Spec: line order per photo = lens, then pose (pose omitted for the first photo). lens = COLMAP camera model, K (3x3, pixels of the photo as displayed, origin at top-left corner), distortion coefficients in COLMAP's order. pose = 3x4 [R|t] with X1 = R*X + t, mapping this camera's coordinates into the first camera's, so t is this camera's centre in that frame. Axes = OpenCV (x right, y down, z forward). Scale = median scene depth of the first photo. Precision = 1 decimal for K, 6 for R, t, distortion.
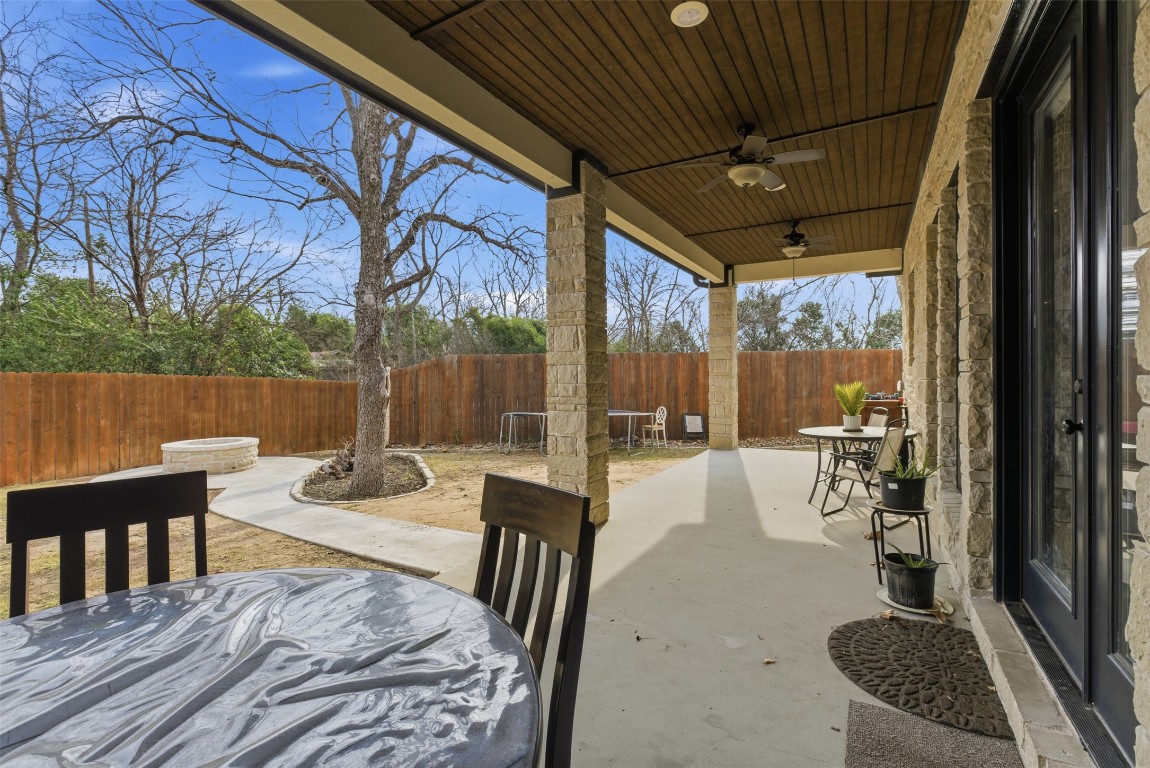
lens RADIAL K [[520.3, 0, 571.7], [0, 520.3, 375.2], [0, 0, 1]] dist [-0.016551, 0.008716]
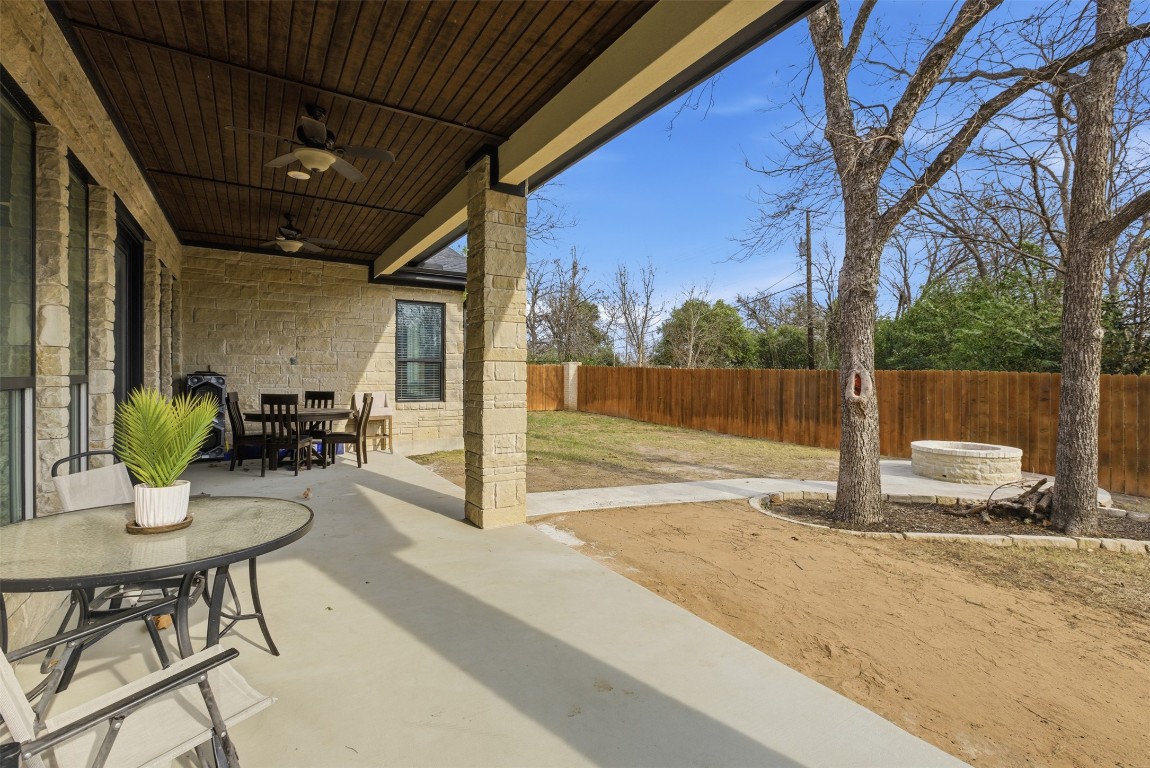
lens RADIAL K [[520.3, 0, 571.7], [0, 520.3, 375.2], [0, 0, 1]] dist [-0.016551, 0.008716]
pose [[-0.472331, 0.010307, -0.881361, 0.418698], [0.005864, 0.999946, 0.008552, -0.008322], [0.881402, -0.001129, -0.472366, 0.803837]]
